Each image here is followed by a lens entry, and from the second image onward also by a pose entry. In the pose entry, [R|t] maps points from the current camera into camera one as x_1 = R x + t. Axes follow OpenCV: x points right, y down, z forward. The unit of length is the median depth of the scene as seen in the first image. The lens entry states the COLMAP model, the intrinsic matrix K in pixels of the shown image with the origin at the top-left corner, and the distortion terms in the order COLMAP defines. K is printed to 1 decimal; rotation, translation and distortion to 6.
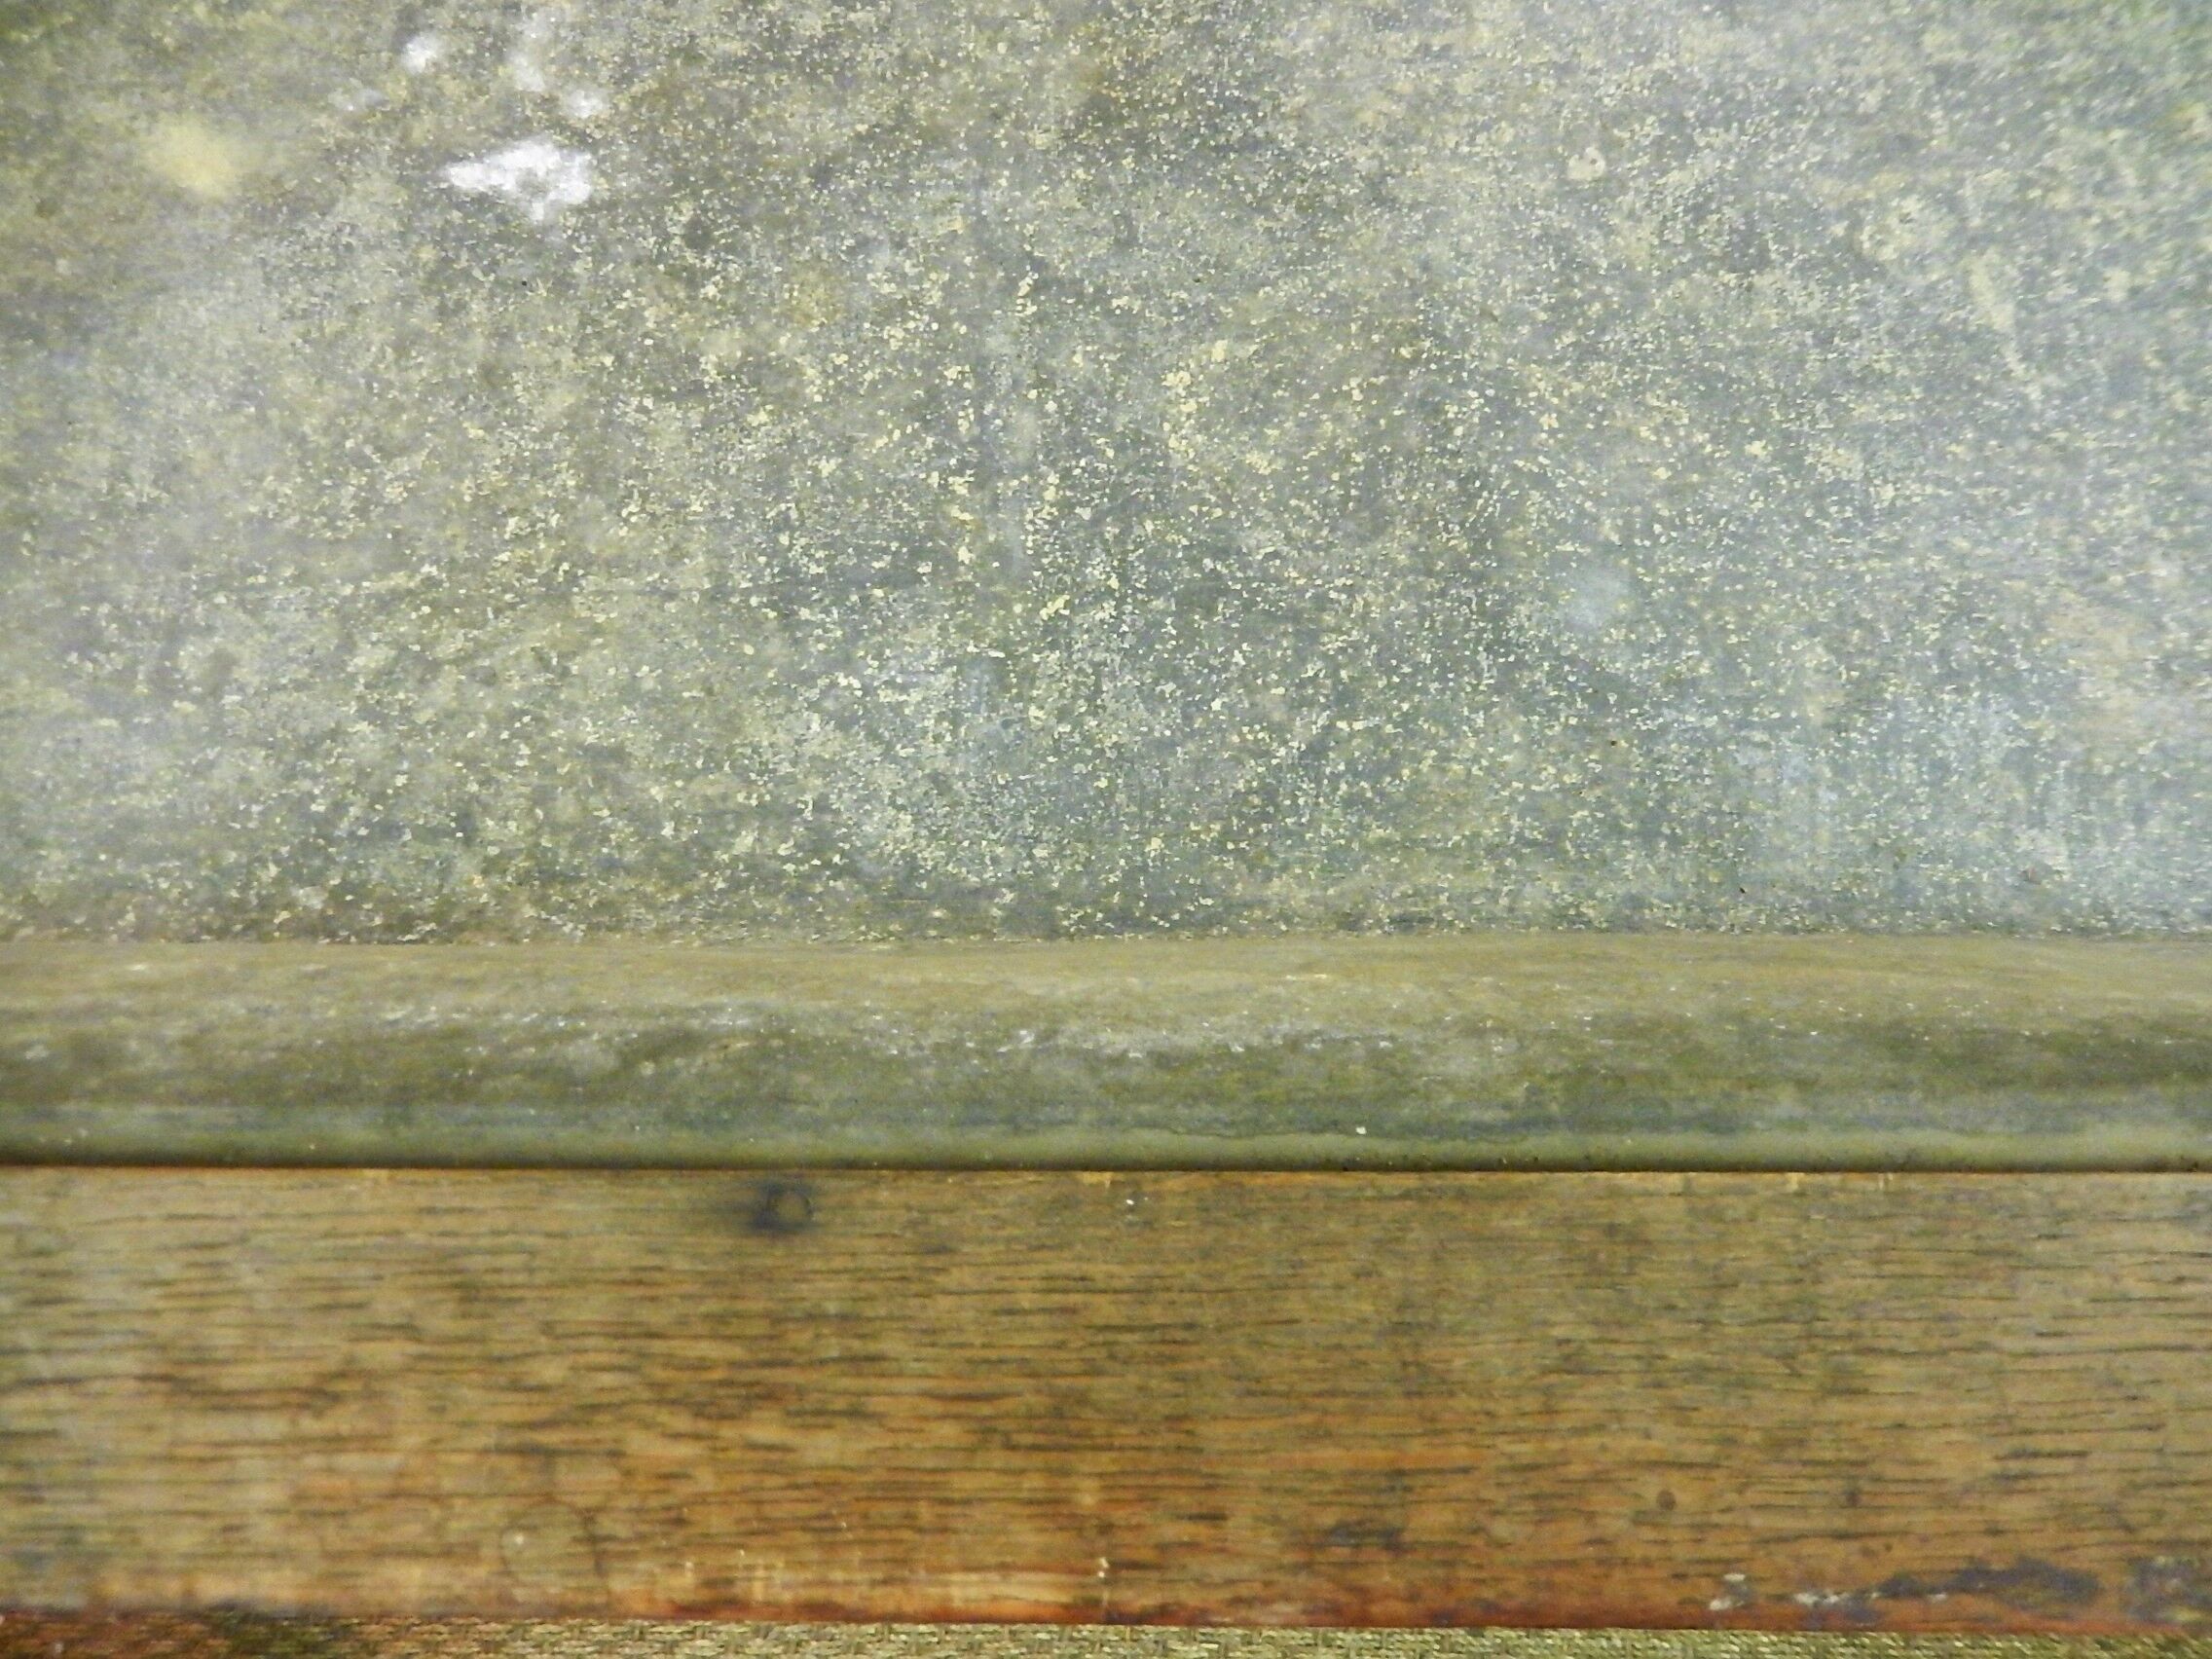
lens RADIAL K [[1633.9, 0, 1091.0], [0, 1633.9, 826.1], [0, 0, 1]] dist [-0.006265, -0.002008]
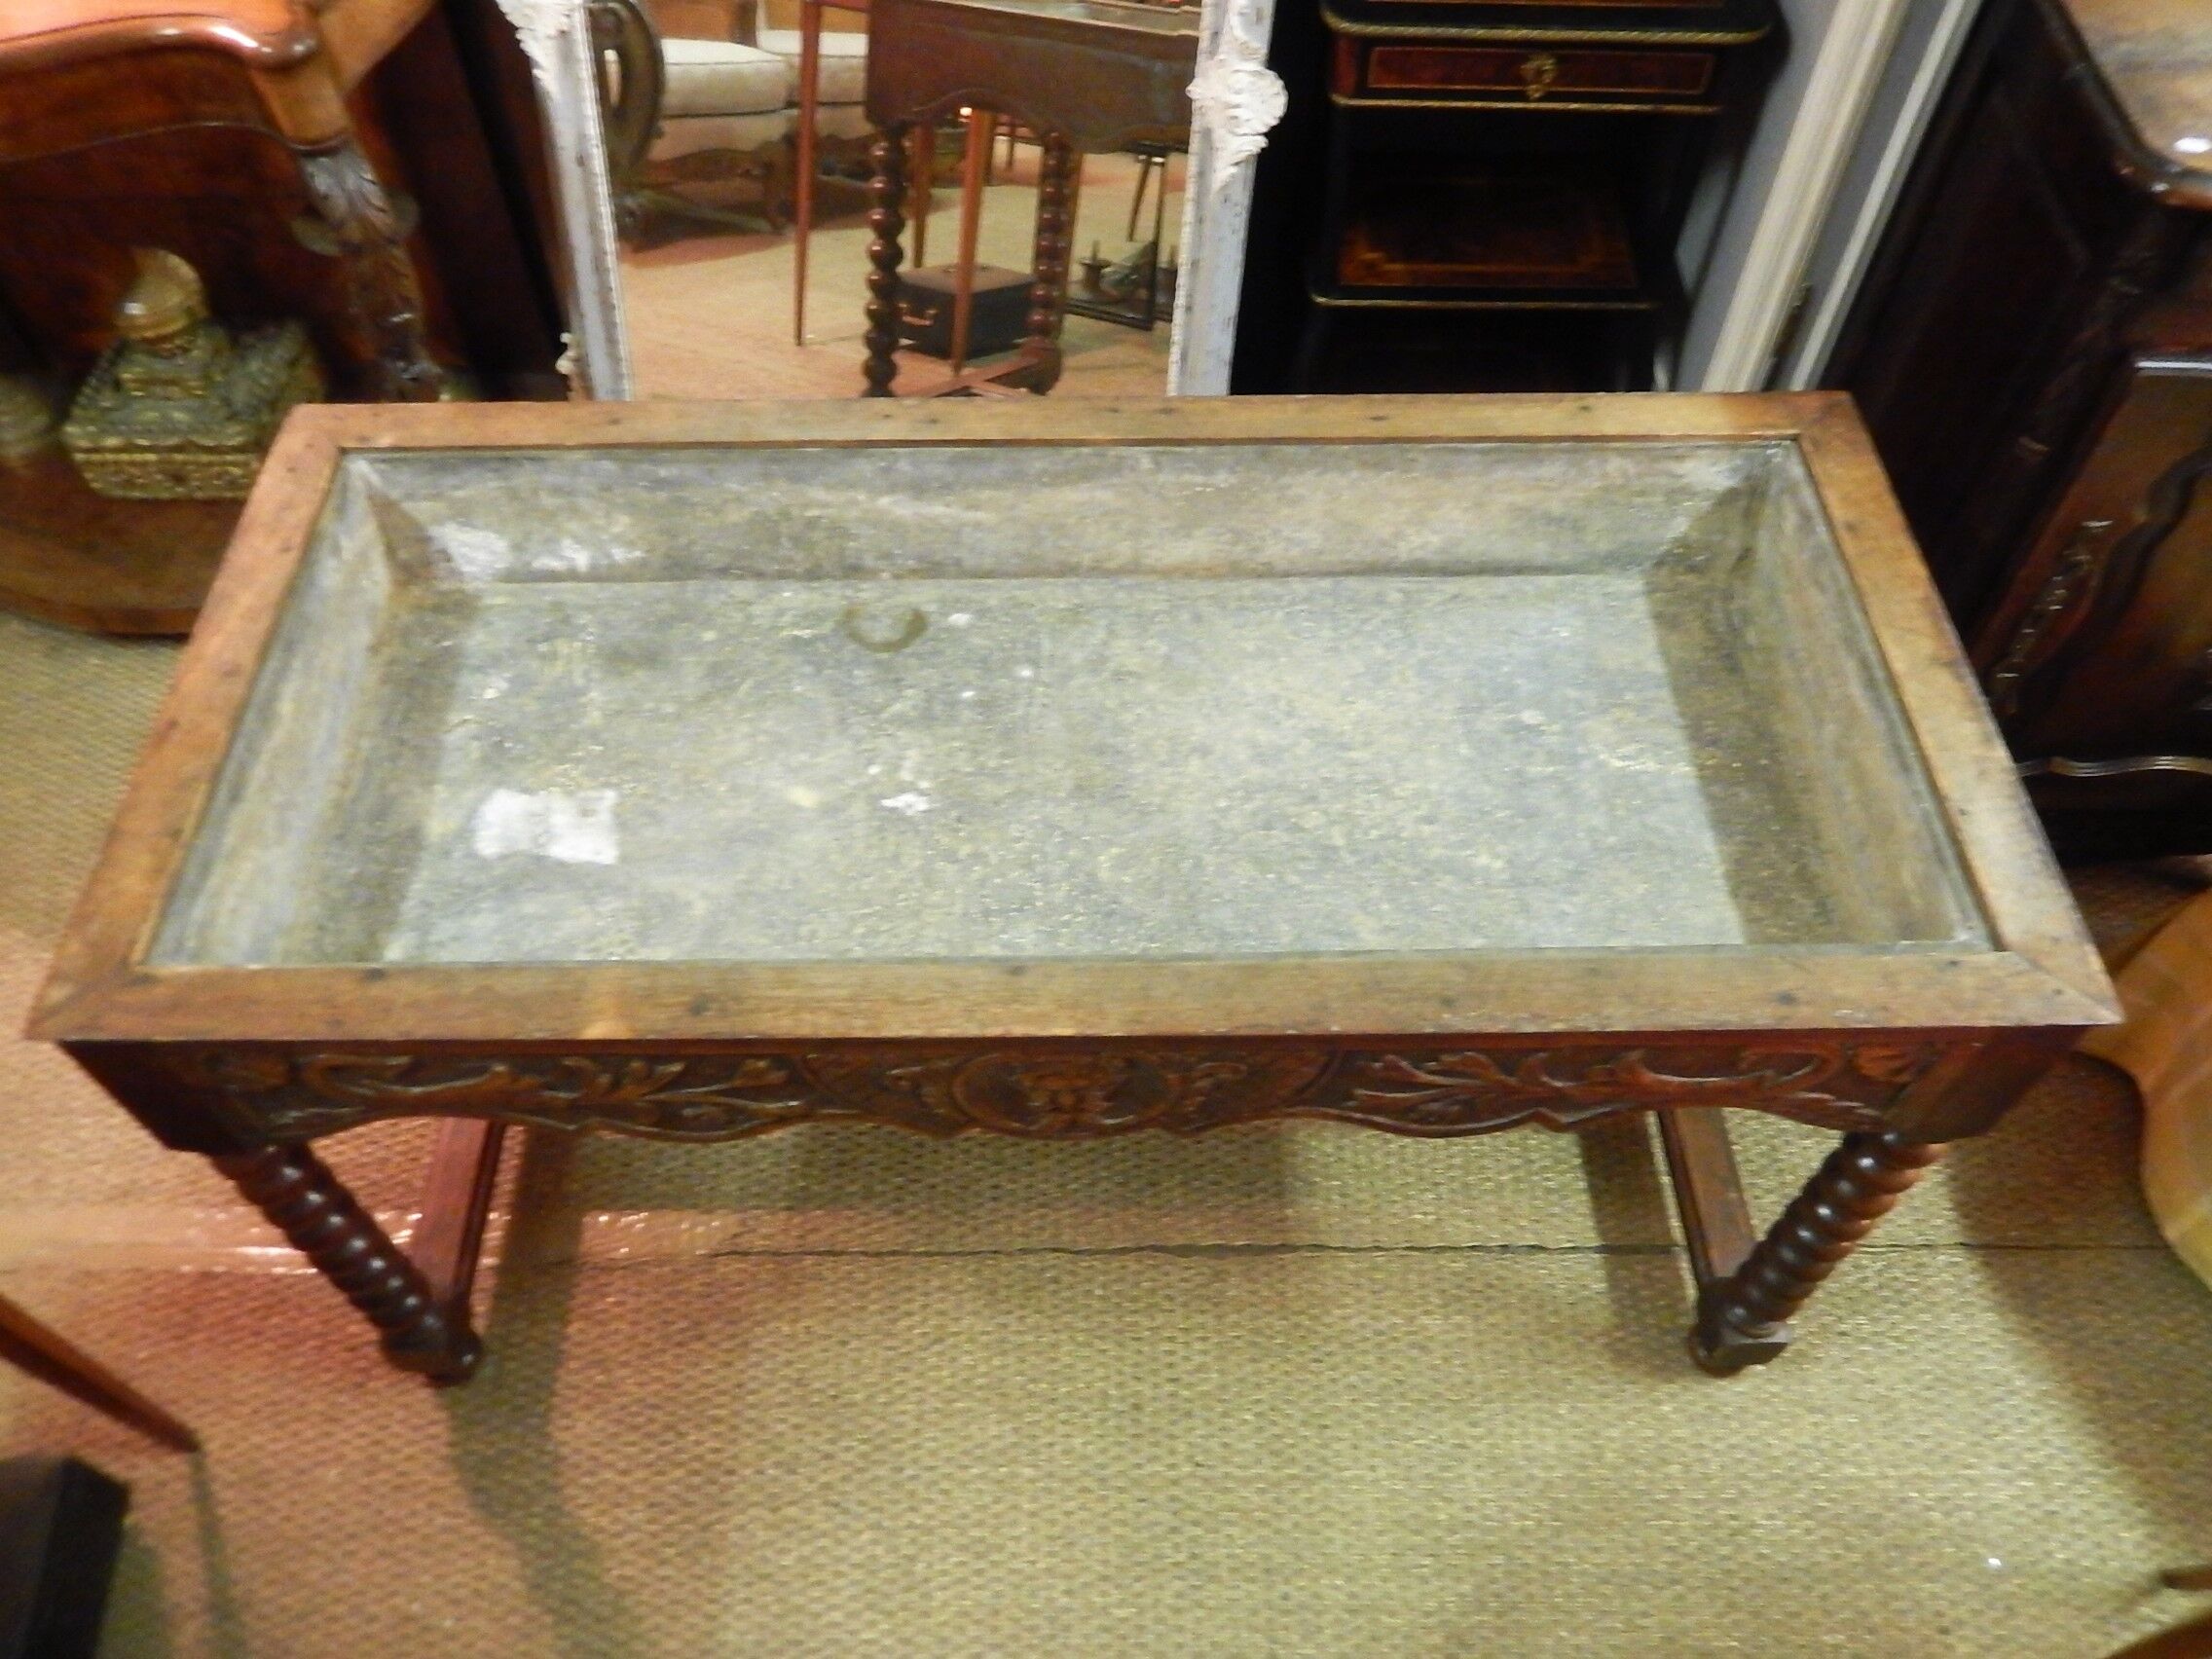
lens RADIAL K [[1633.9, 0, 1105.9], [0, 1633.9, 830.3], [0, 0, 1]] dist [-0.006265, -0.002008]
pose [[0.999264, 0.012095, 0.036414, -0.063810], [0.004636, 0.904007, -0.427493, 1.120640], [-0.038090, 0.427347, 0.903285, -2.079172]]
